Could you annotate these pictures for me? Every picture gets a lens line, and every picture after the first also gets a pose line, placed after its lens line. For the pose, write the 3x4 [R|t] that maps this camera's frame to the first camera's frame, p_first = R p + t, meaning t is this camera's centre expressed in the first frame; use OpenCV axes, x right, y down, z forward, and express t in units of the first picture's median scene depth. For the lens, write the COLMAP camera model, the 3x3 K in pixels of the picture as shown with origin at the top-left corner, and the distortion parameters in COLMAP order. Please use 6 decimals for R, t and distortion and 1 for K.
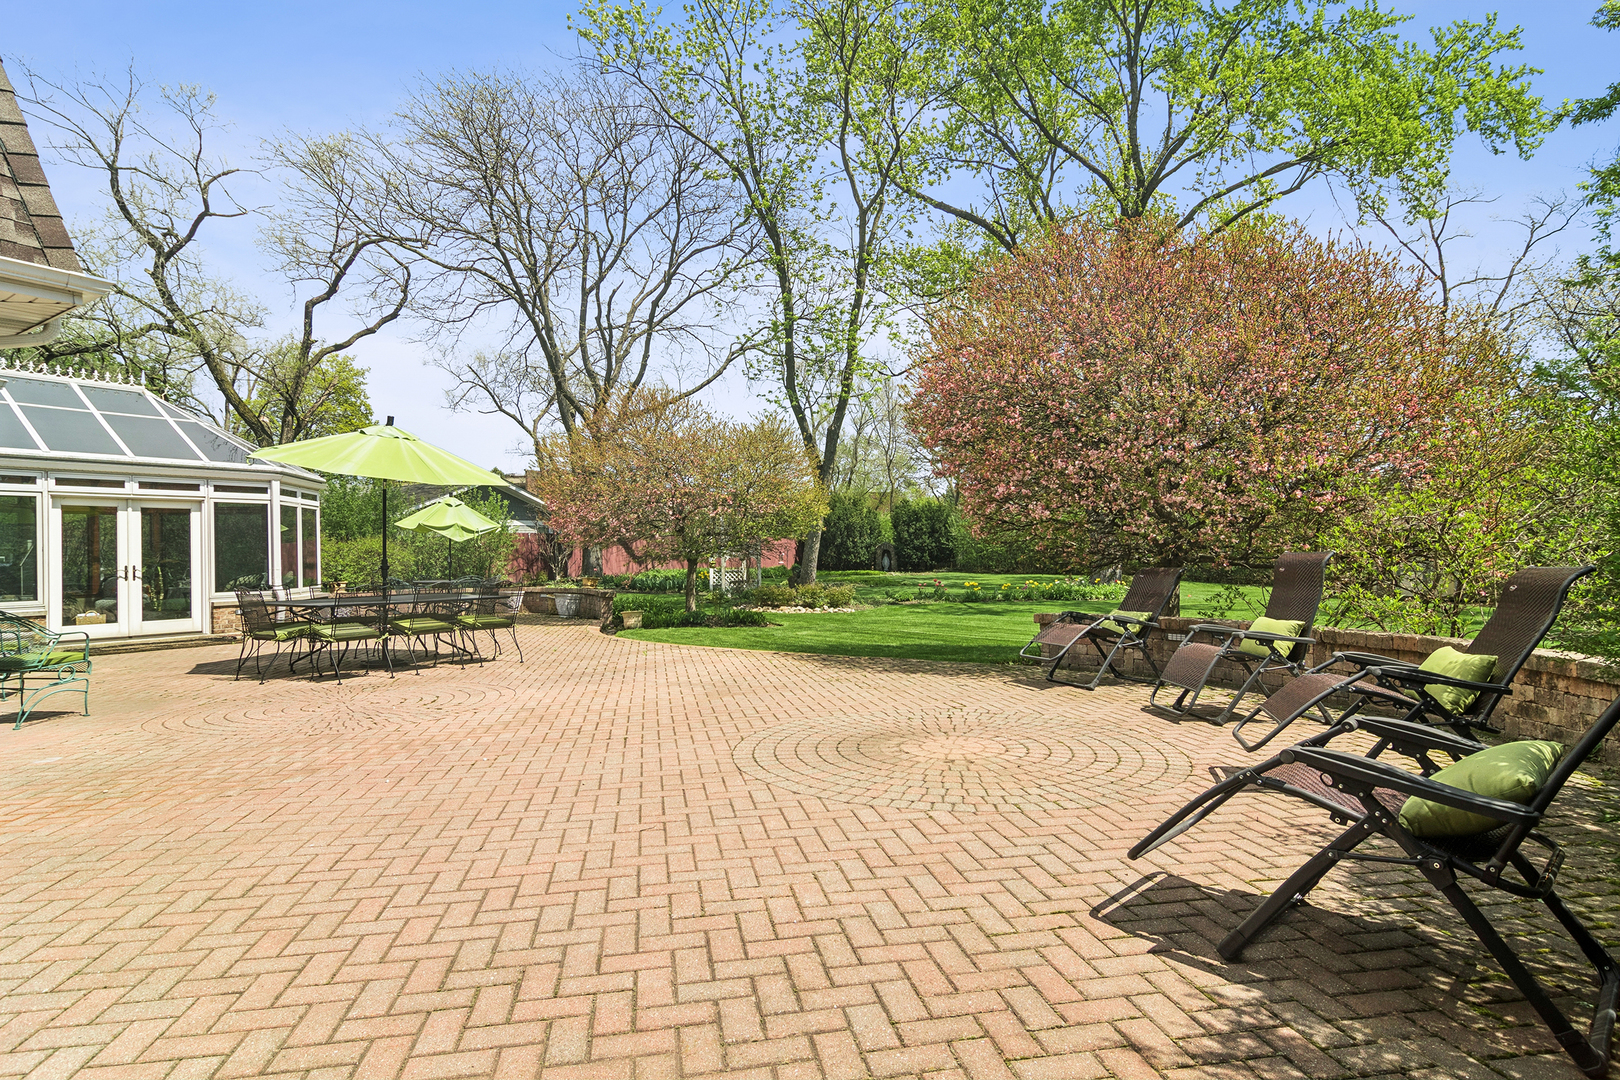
lens RADIAL K [[879.6, 0, 812.5], [0, 879.6, 560.2], [0, 0, 1]] dist [-0.000530, -0.000307]
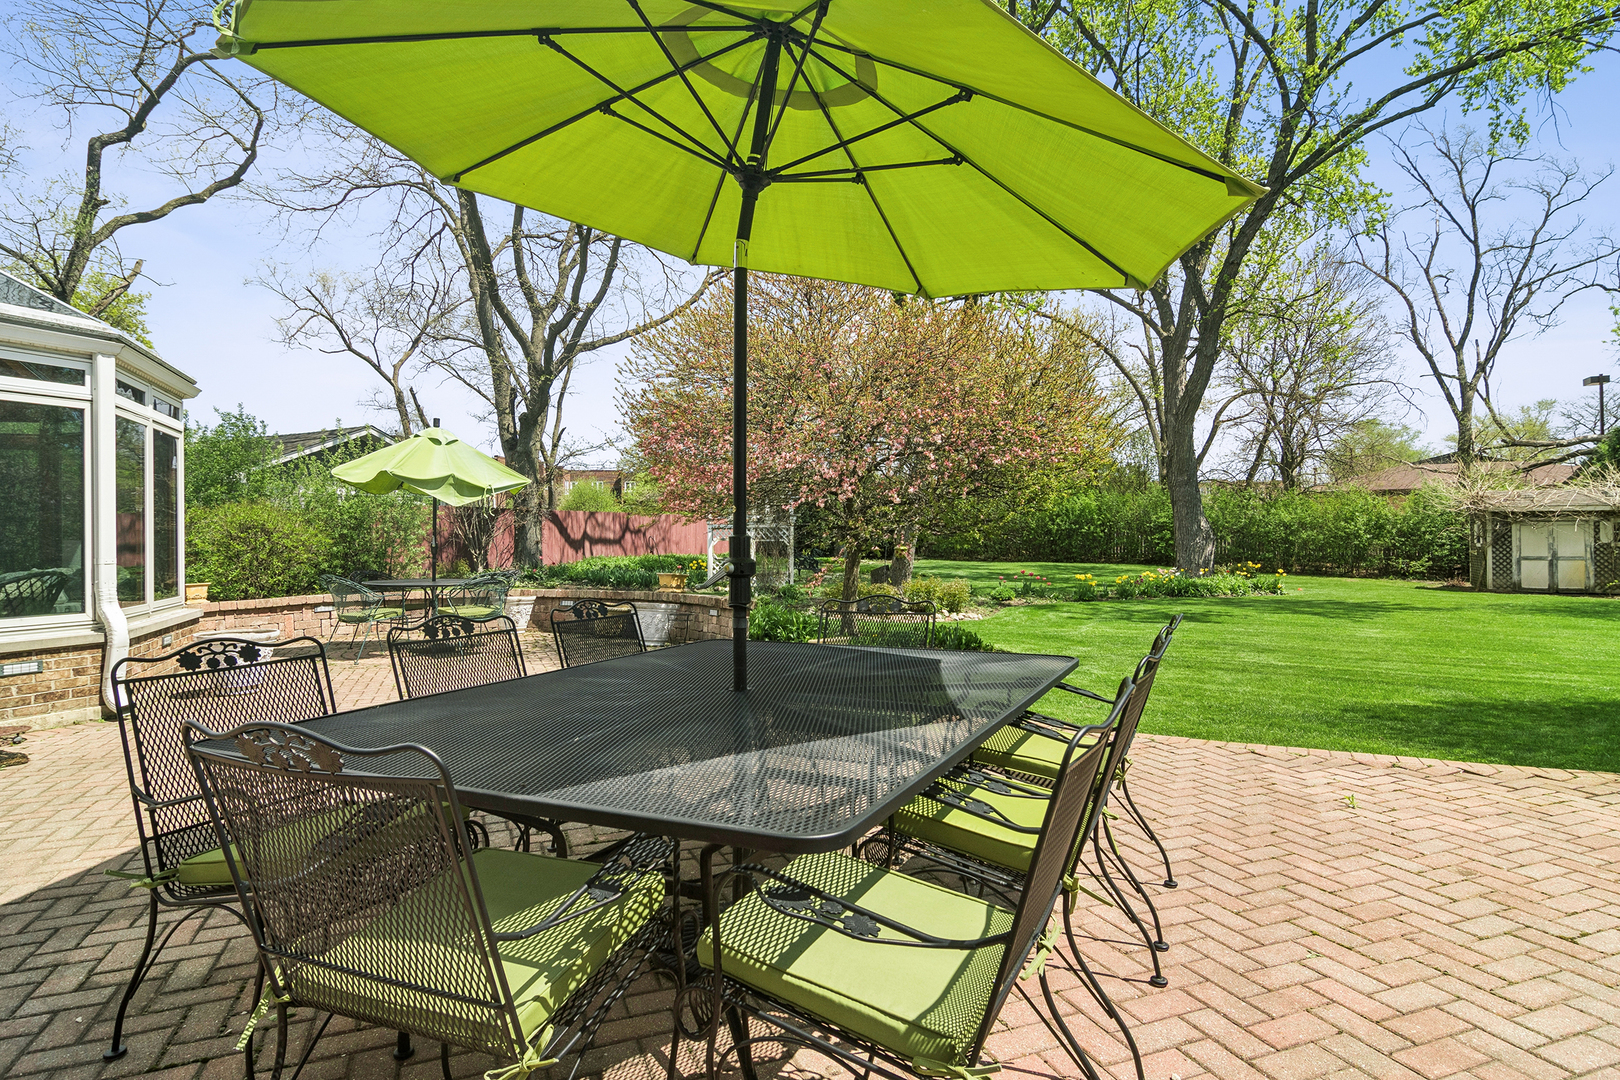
lens RADIAL K [[897.5, 0, 811.1], [0, 897.5, 531.6], [0, 0, 1]] dist [-0.001463, 0.003152]
pose [[0.981475, 0.005437, 0.191511, -0.176339], [-0.002417, 0.999869, -0.015997, 0.000677], [-0.191573, 0.015237, 0.981360, 0.250490]]
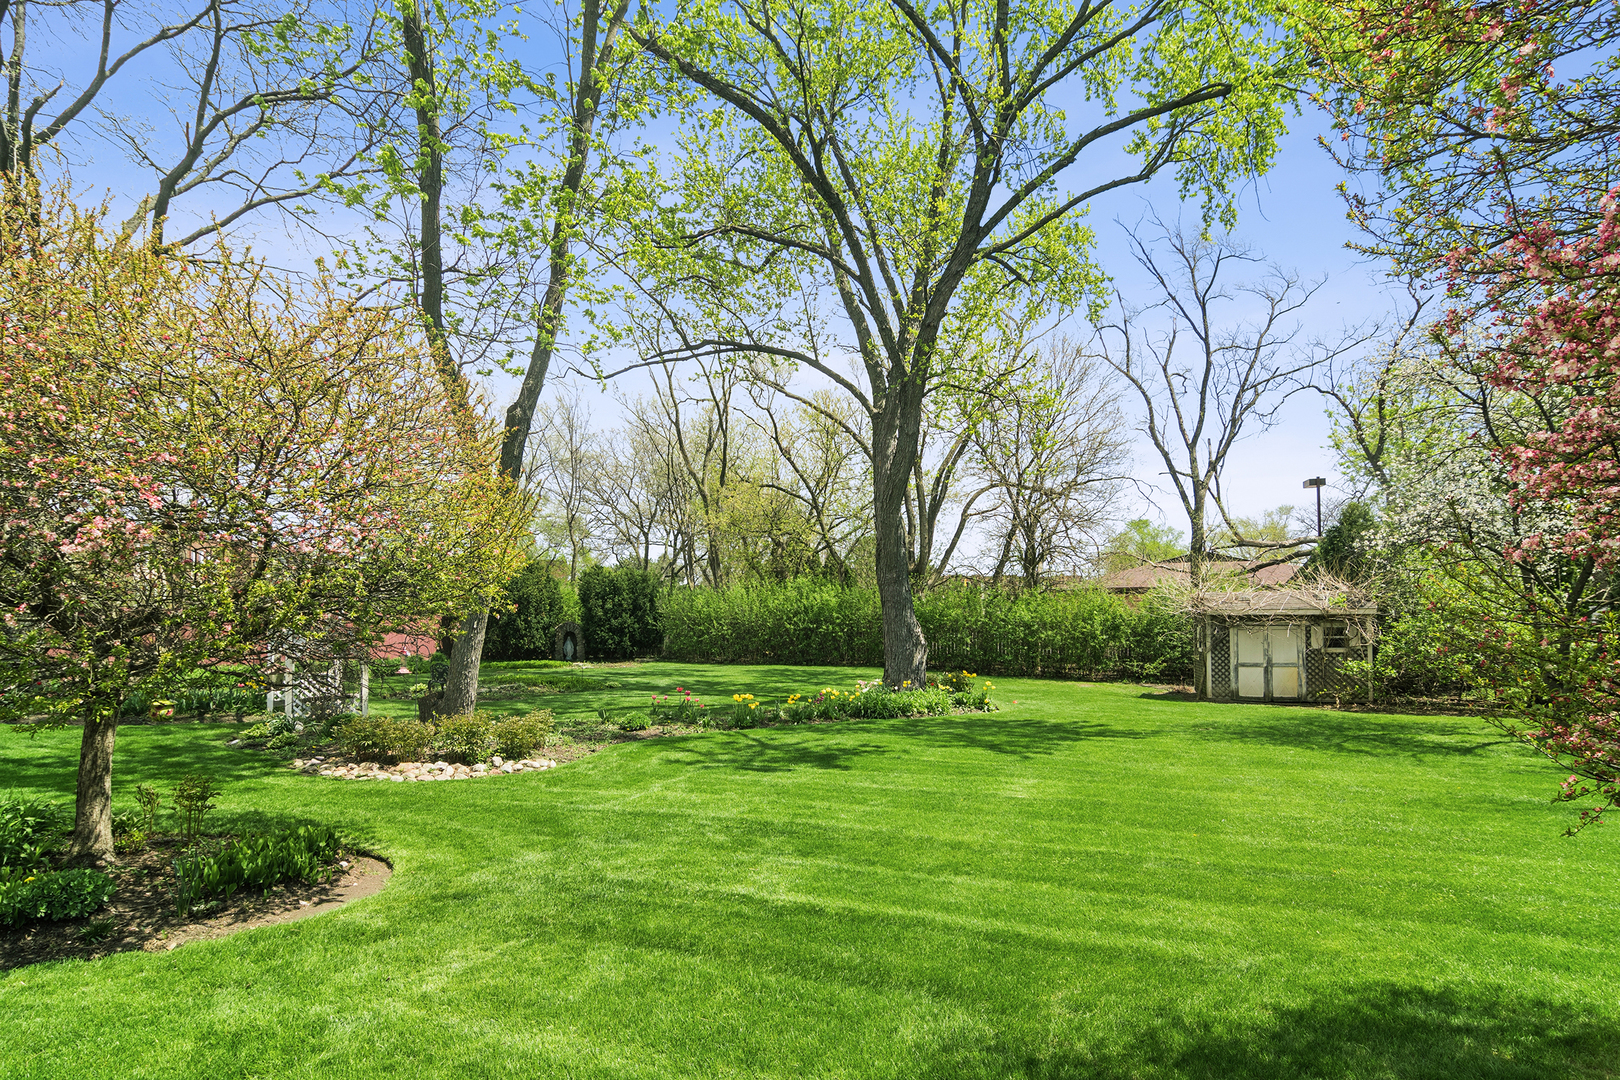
lens RADIAL K [[879.3, 0, 805.9], [0, 879.3, 608.1], [0, 0, 1]] dist [-0.001872, -0.001193]
pose [[0.930905, 0.012628, 0.365042, -0.004103], [-0.001550, 0.999530, -0.030624, -0.014536], [-0.365257, 0.027942, 0.930487, 0.363995]]
